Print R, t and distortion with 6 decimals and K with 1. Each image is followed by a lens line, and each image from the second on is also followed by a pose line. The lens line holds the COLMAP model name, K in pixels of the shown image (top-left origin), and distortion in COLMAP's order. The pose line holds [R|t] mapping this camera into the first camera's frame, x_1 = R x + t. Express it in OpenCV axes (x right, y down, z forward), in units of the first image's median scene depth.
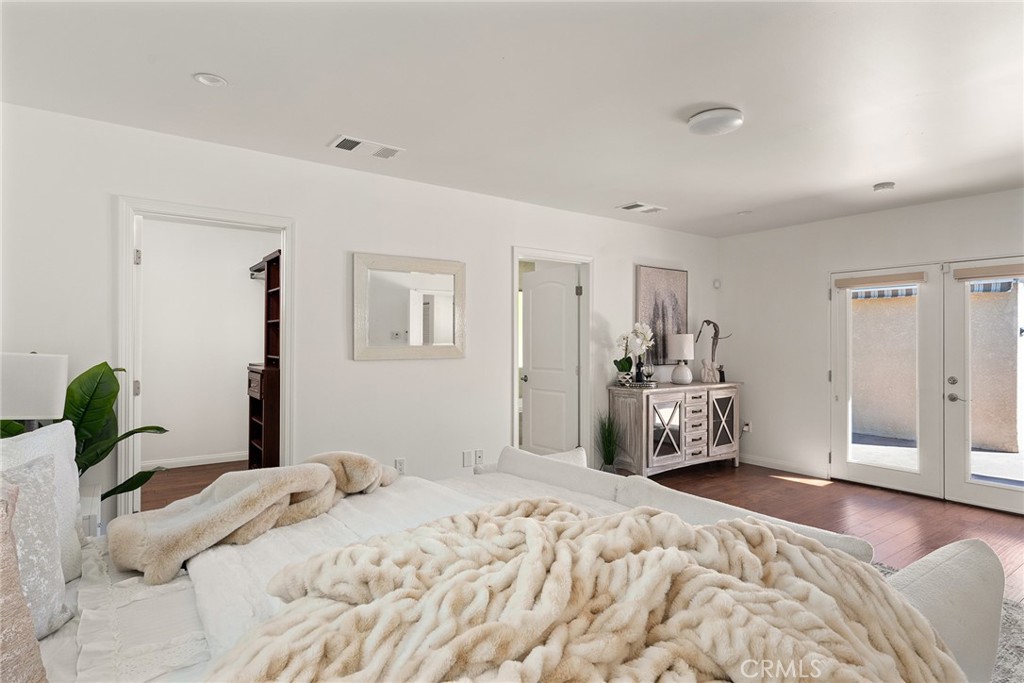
lens RADIAL K [[552.3, 0, 514.3], [0, 552.3, 341.0], [0, 0, 1]] dist [0.004398, 0.001168]
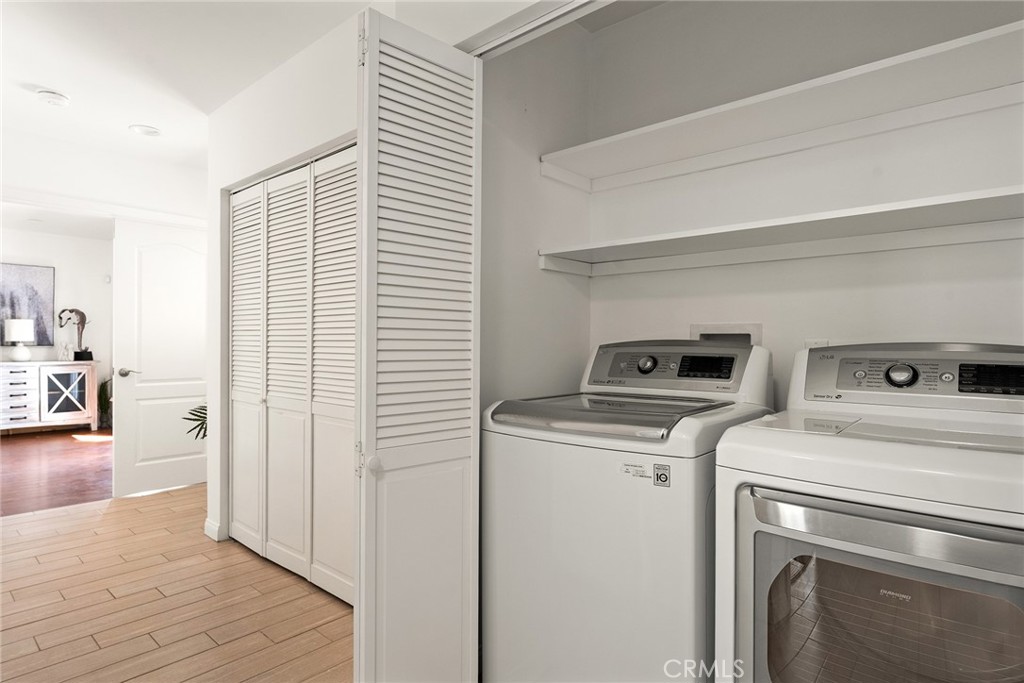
lens RADIAL K [[552.3, 0, 513.2], [0, 552.3, 344.2], [0, 0, 1]] dist [0.004398, 0.001168]
pose [[0.970575, 0.004782, 0.240752, 1.060985], [-0.006141, 0.999969, 0.004897, 0.028196], [-0.240721, -0.006231, 0.970574, -0.422522]]
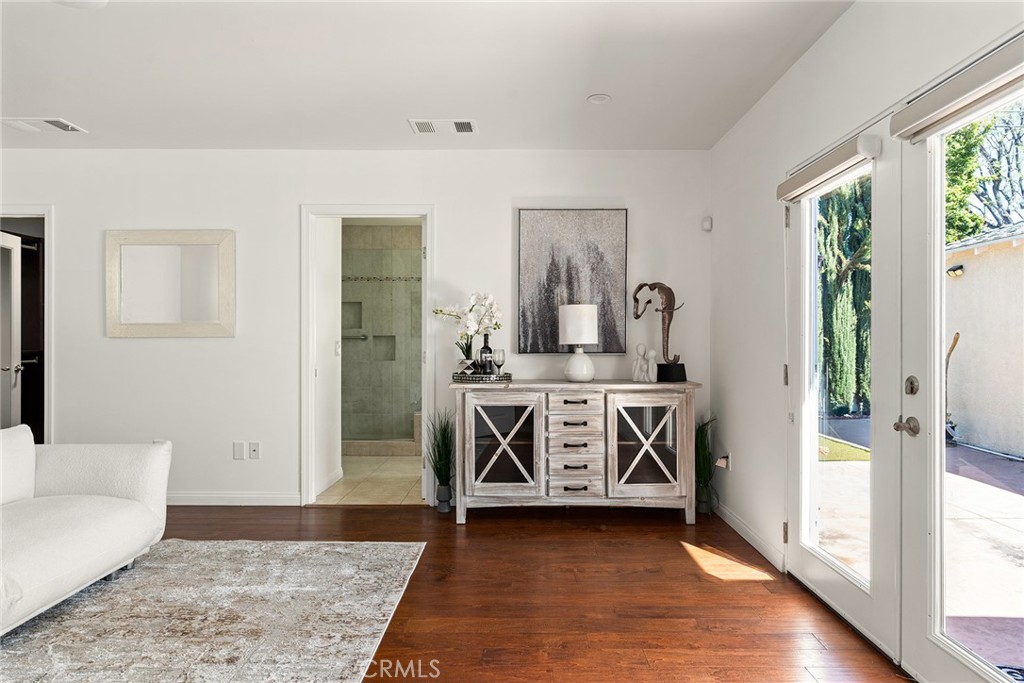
lens RADIAL K [[589.7, 0, 514.3], [0, 589.7, 348.7], [0, 0, 1]] dist [-0.008854, -0.000243]
pose [[0.811588, 0.004805, -0.584211, 0.658176], [-0.000222, 0.999969, 0.007916, 0.033751], [0.584231, -0.006295, 0.811563, 0.391527]]
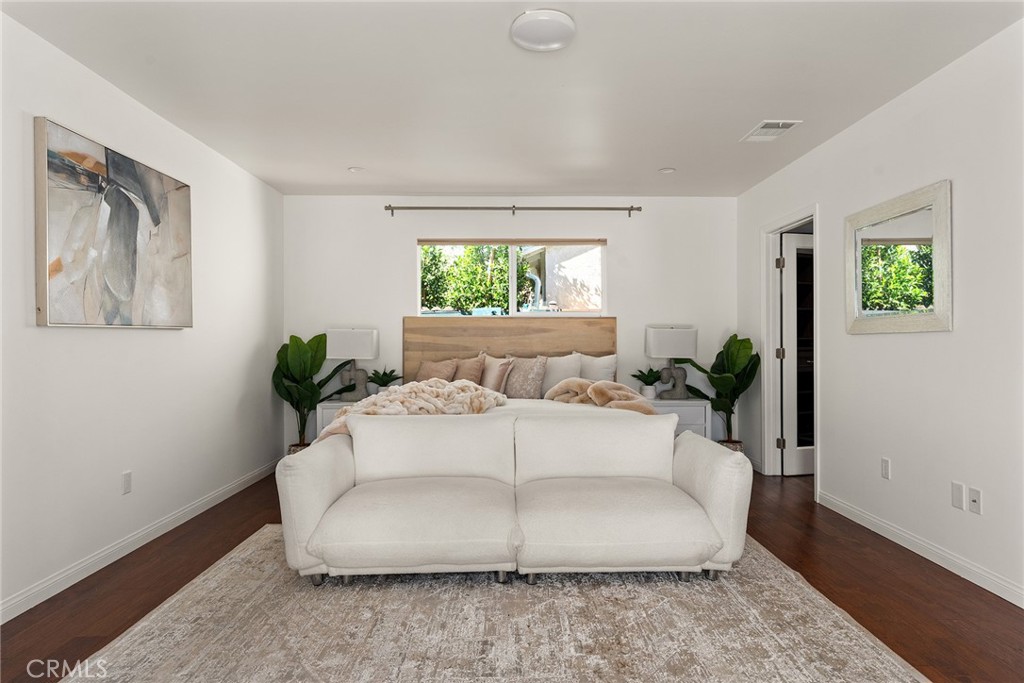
lens RADIAL K [[589.7, 0, 515.1], [0, 589.7, 339.8], [0, 0, 1]] dist [-0.008854, -0.000243]
pose [[-0.564195, 0.003261, -0.825635, 0.582633], [0.008341, 0.999964, -0.001749, 0.031065], [0.825600, -0.007873, -0.564202, 0.758911]]
